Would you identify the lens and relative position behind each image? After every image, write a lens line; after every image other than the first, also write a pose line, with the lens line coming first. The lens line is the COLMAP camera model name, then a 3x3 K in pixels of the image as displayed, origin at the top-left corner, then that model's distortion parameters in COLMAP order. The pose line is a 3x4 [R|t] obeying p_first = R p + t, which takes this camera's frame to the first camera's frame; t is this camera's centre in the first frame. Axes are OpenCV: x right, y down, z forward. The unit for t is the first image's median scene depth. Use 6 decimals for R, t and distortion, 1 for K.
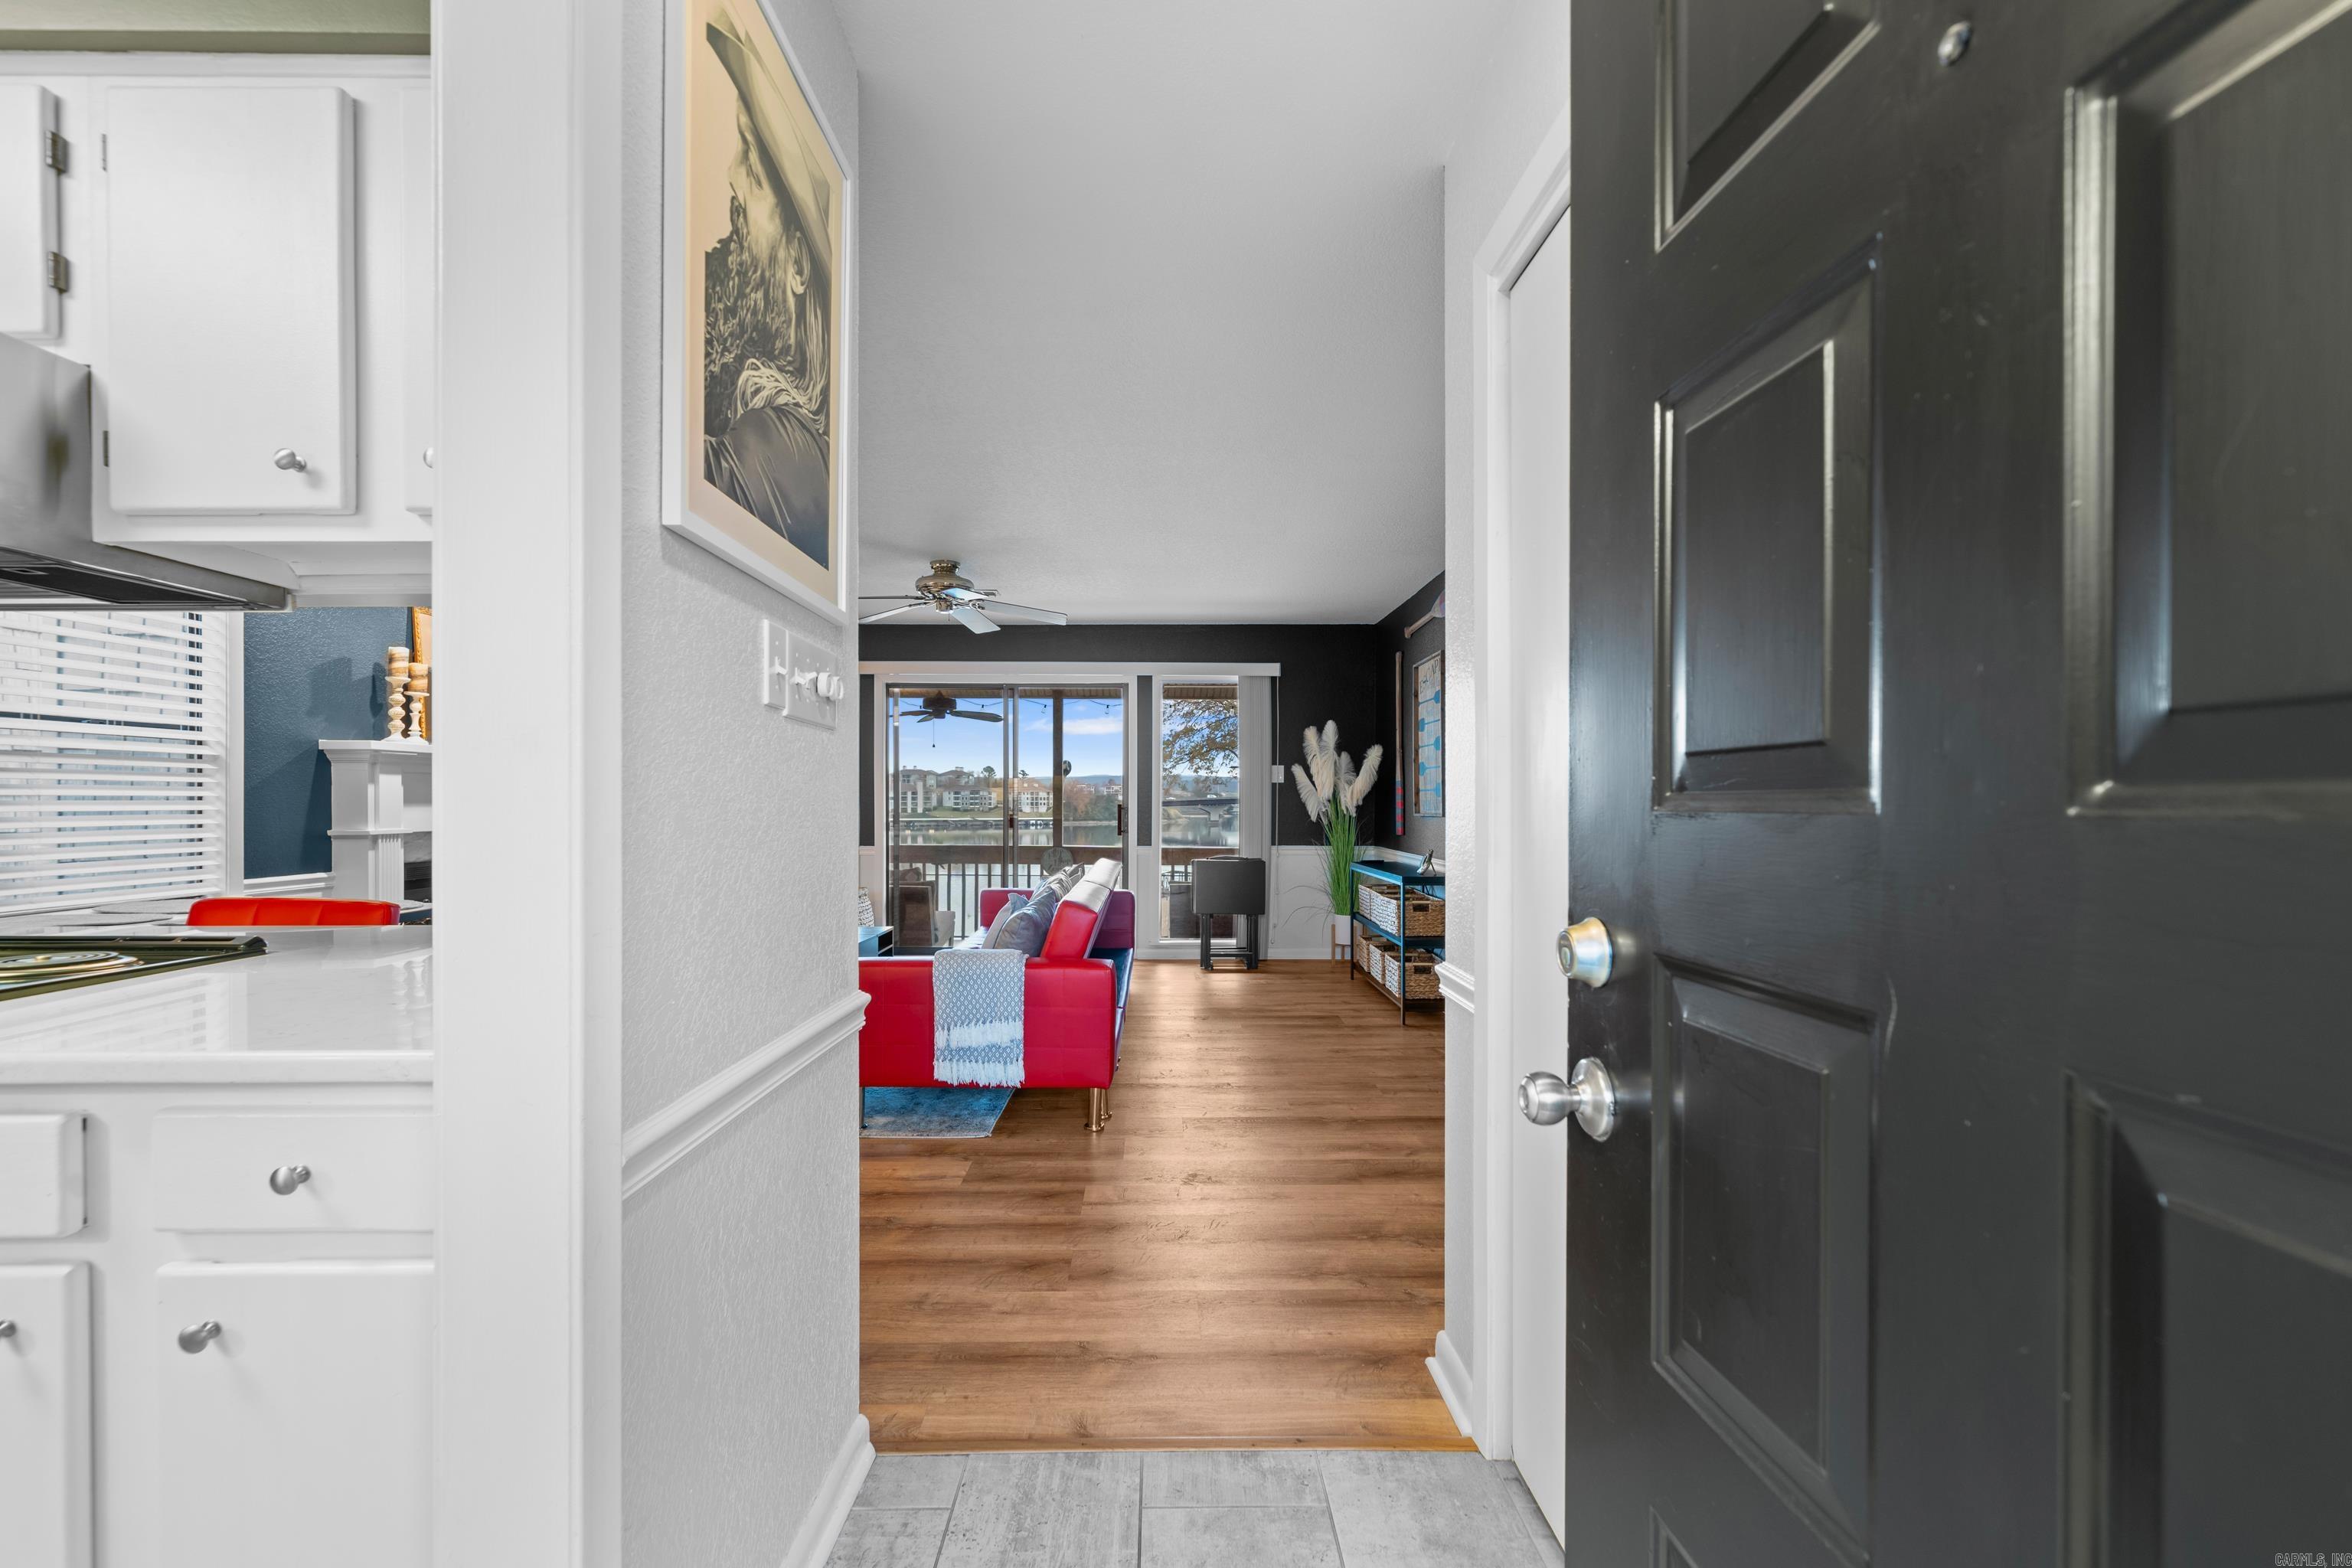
lens RADIAL K [[1023.5, 0, 1166.2], [0, 1023.5, 802.4], [0, 0, 1]] dist [-0.000258, 0.000359]
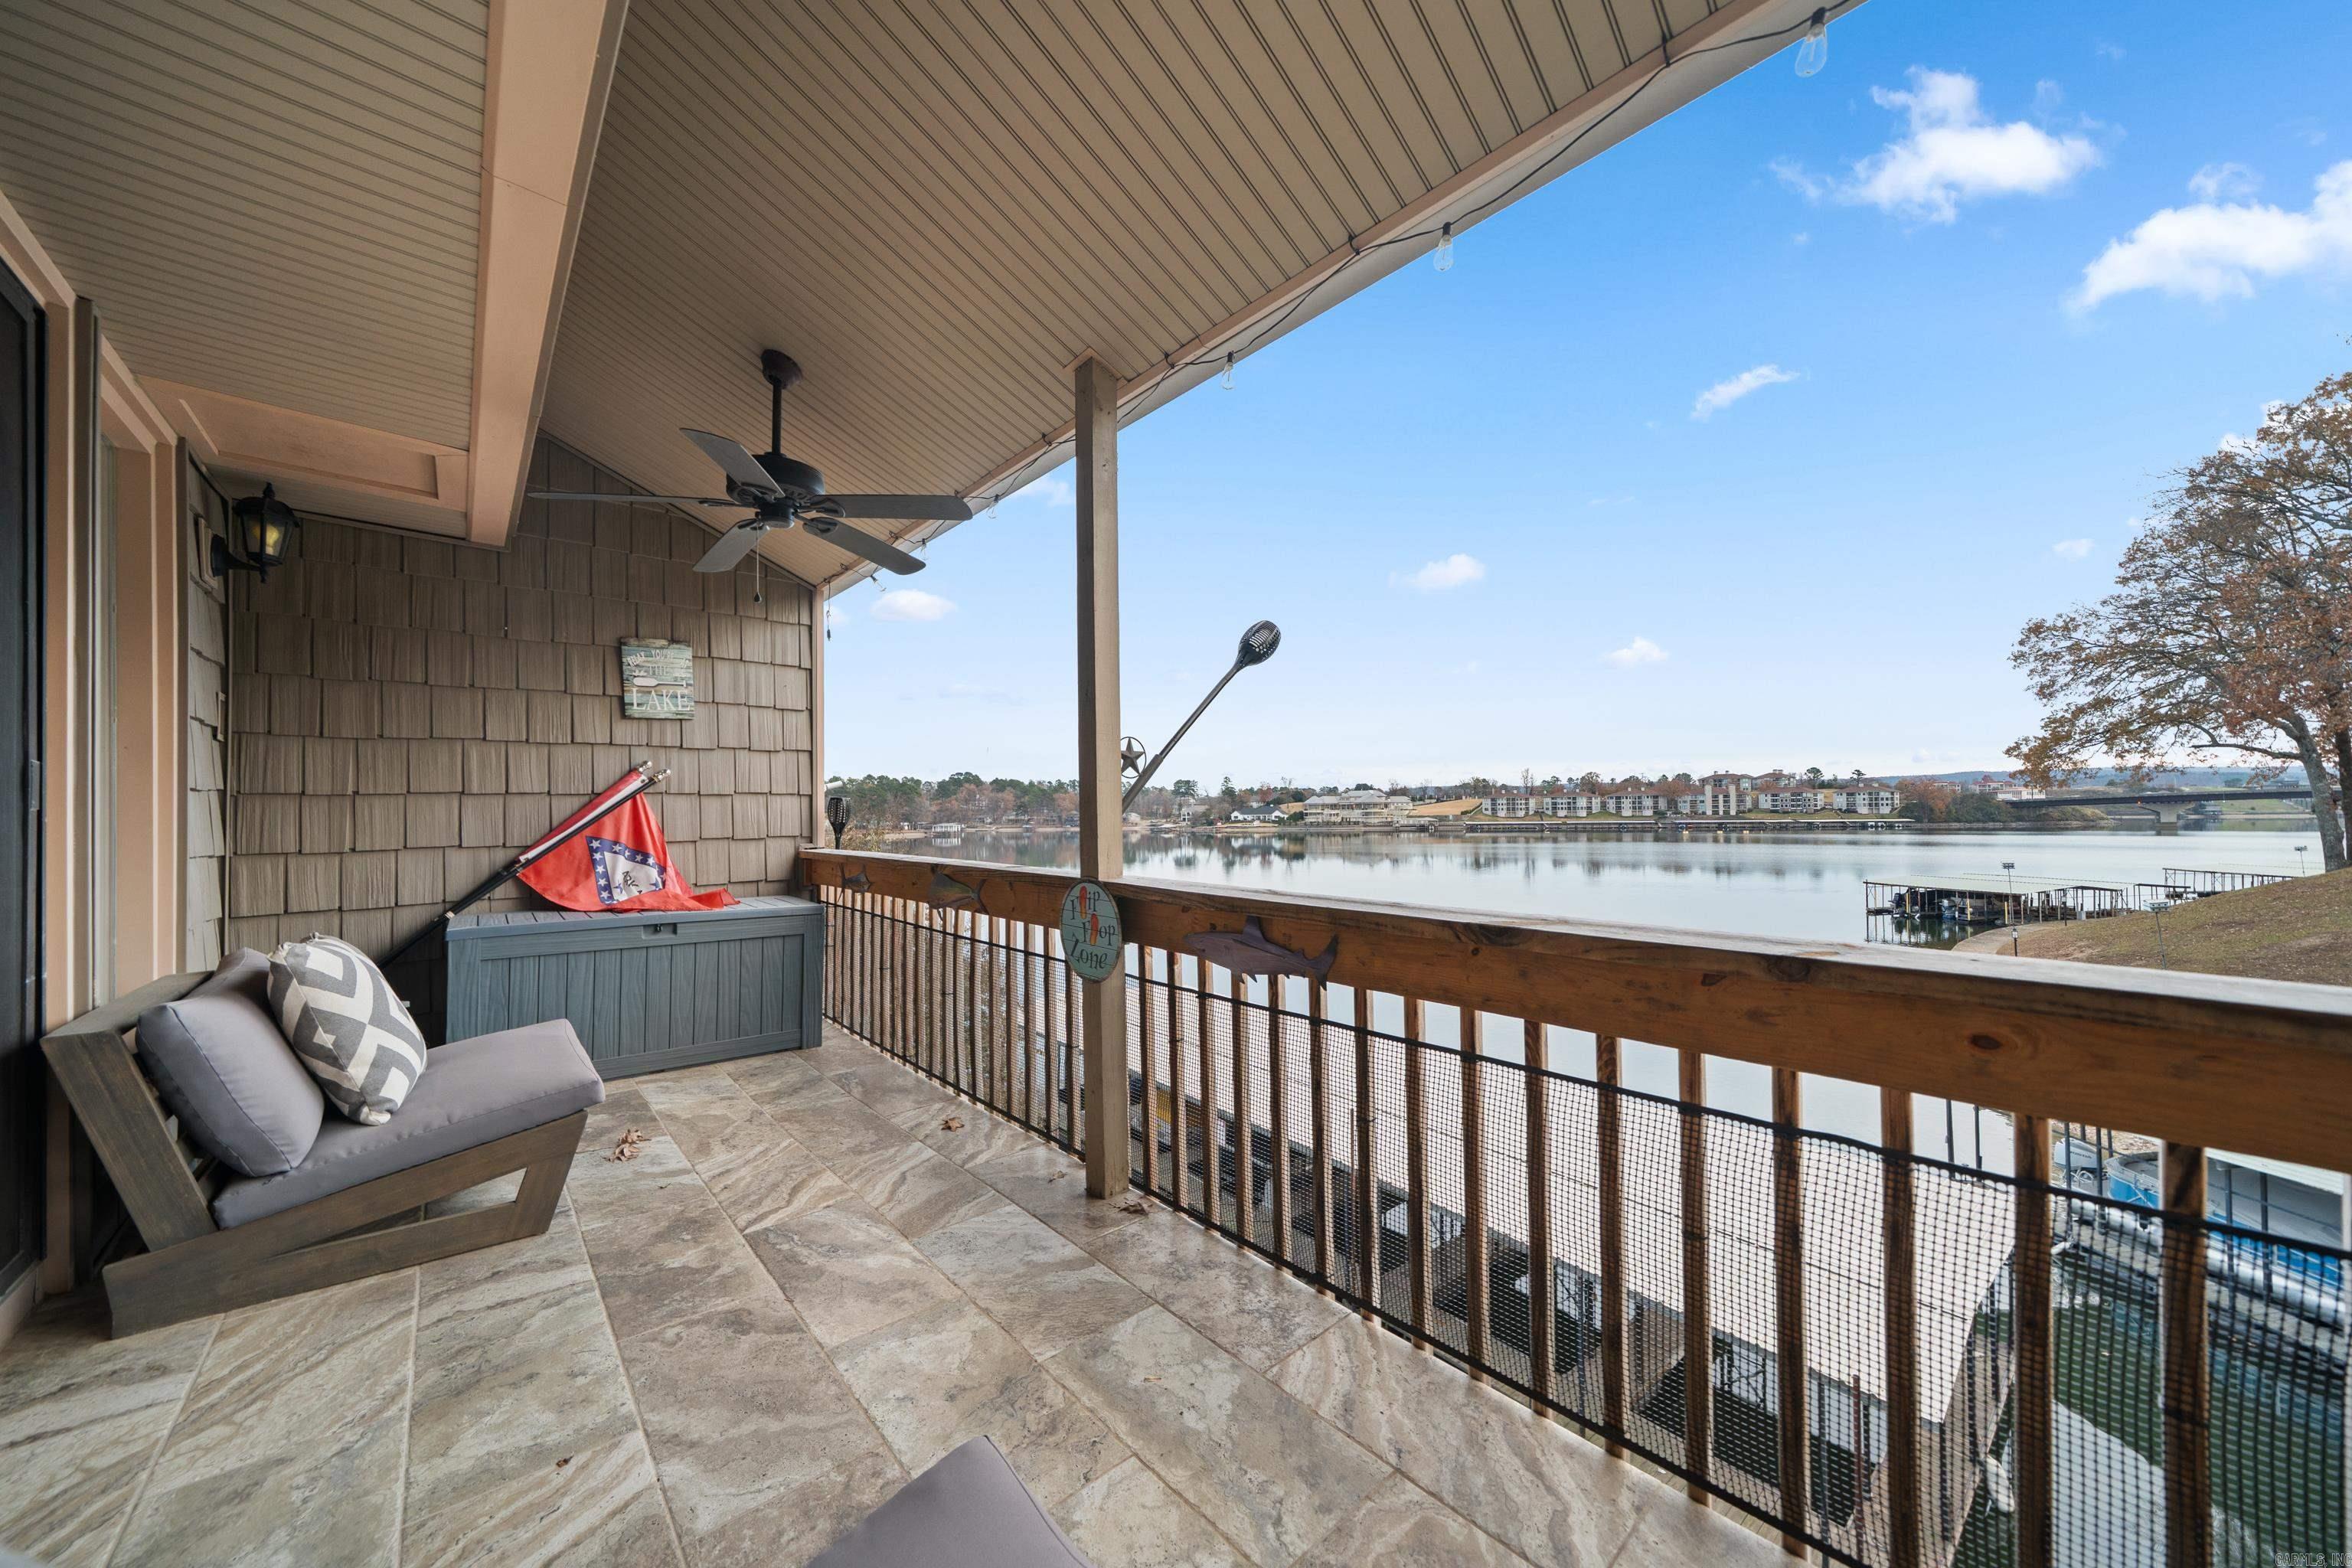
lens RADIAL K [[809.5, 0, 1160.4], [0, 809.5, 793.7], [0, 0, 1]] dist [-0.002196, -0.001354]
pose [[0.659419, -0.024847, -0.751365, 0.163197], [0.012156, 0.999675, -0.022390, 0.045931], [0.751677, 0.005631, 0.659507, 1.709990]]
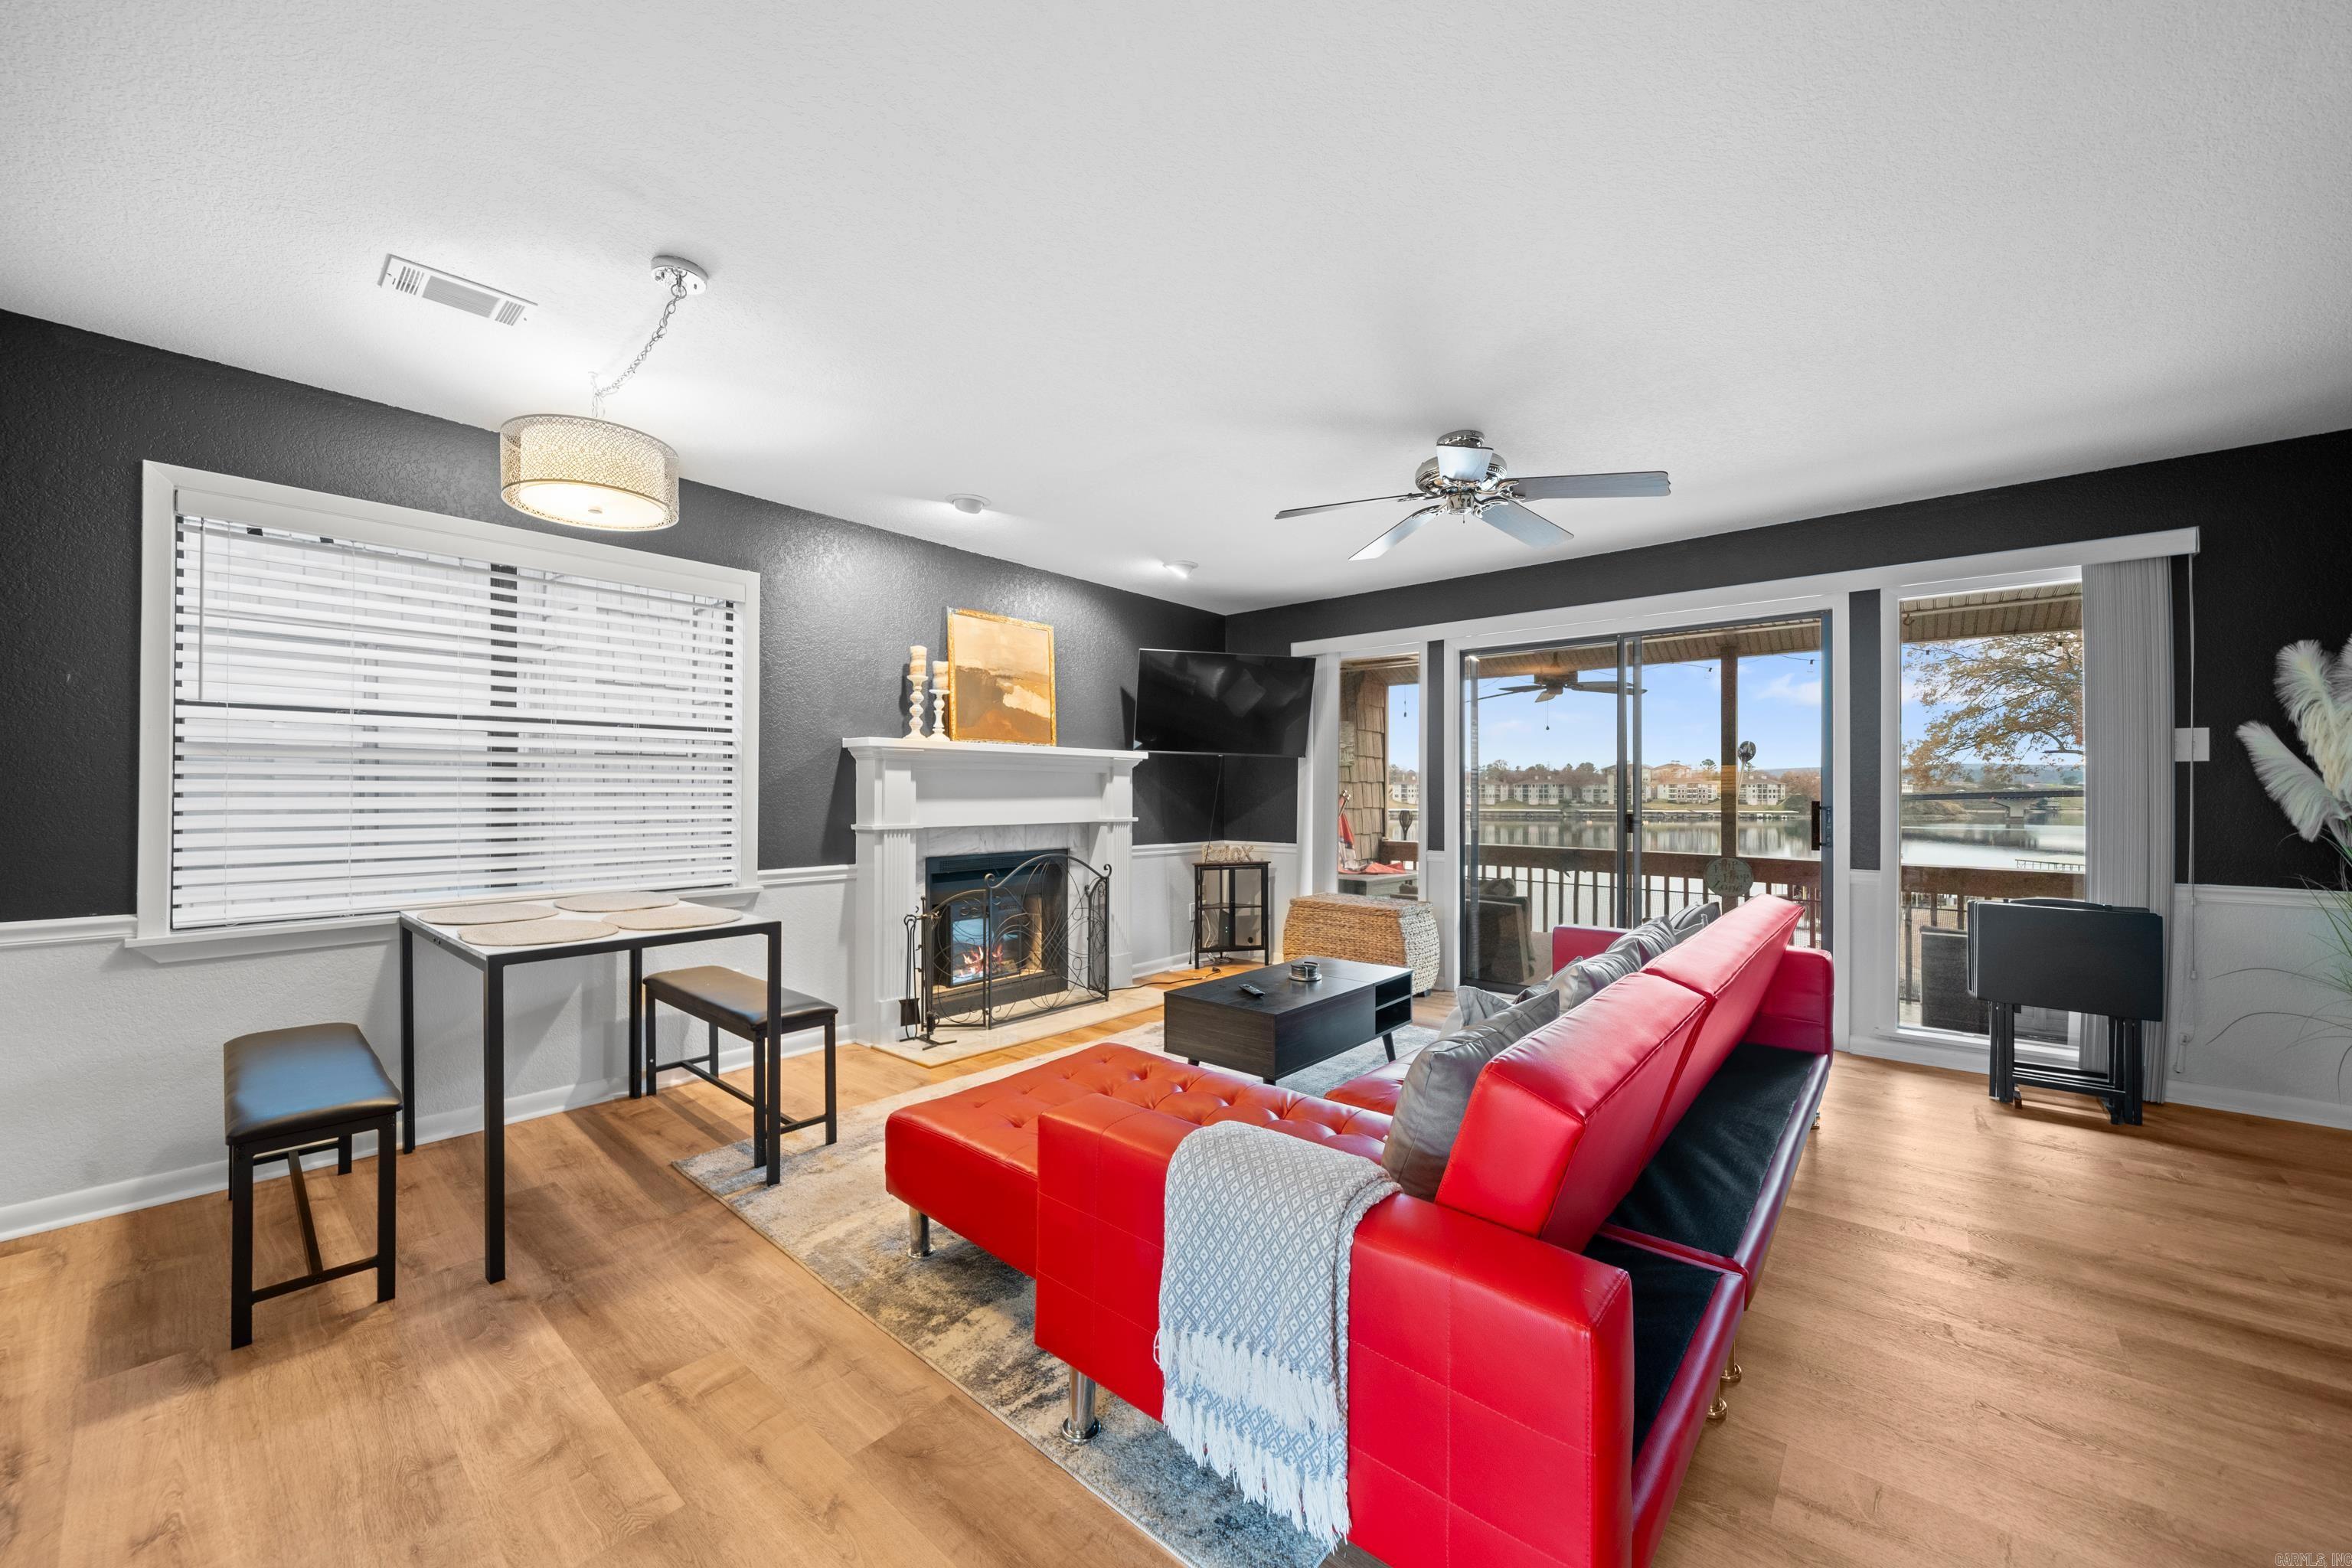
lens RADIAL K [[876.5, 0, 1169.2], [0, 876.5, 788.2], [0, 0, 1]] dist [-0.005489, 0.000562]
pose [[0.749409, -0.004177, -0.662094, 0.019878], [-0.000760, 0.999974, -0.007169, -0.003655], [0.662107, 0.005875, 0.749386, 0.511682]]
